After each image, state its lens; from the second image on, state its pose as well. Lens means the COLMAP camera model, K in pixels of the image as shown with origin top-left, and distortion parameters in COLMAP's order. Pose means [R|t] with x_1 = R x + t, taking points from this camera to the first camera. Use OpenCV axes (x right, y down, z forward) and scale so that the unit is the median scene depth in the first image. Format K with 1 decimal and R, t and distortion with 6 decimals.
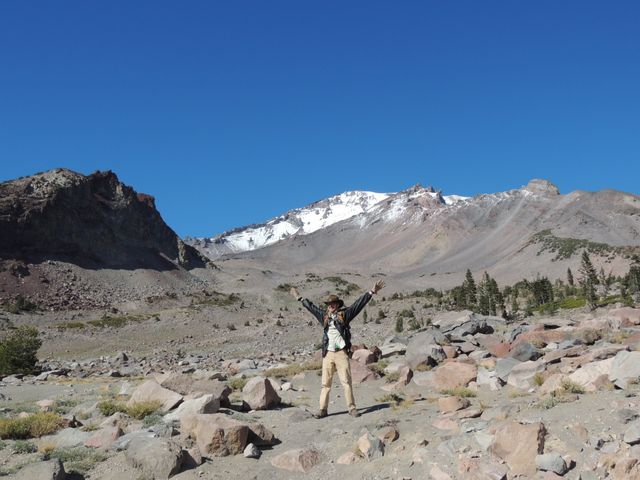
lens RADIAL K [[670.4, 0, 320.0], [0, 670.4, 240.0], [0, 0, 1]] dist [-0.040088, 0.017687]
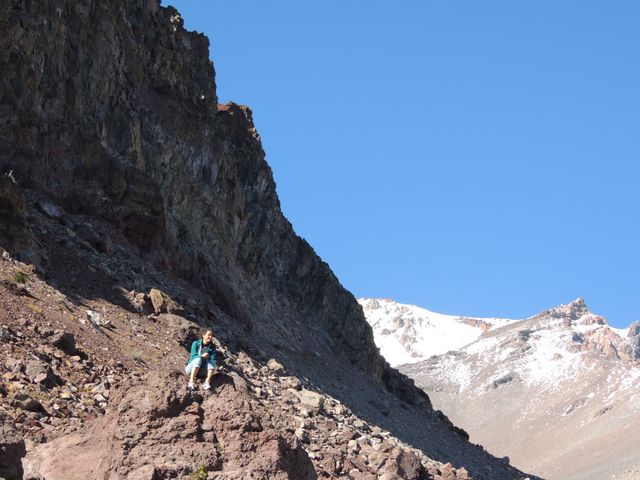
lens RADIAL K [[1536.4, 0, 320.0], [0, 1536.4, 240.0], [0, 0, 1]] dist [-0.006453, 0.244907]
pose [[0.985252, 0.146629, 0.088192, -0.320555], [-0.134780, 0.982582, -0.127936, 0.058392], [-0.105415, 0.114162, 0.987854, 0.551938]]
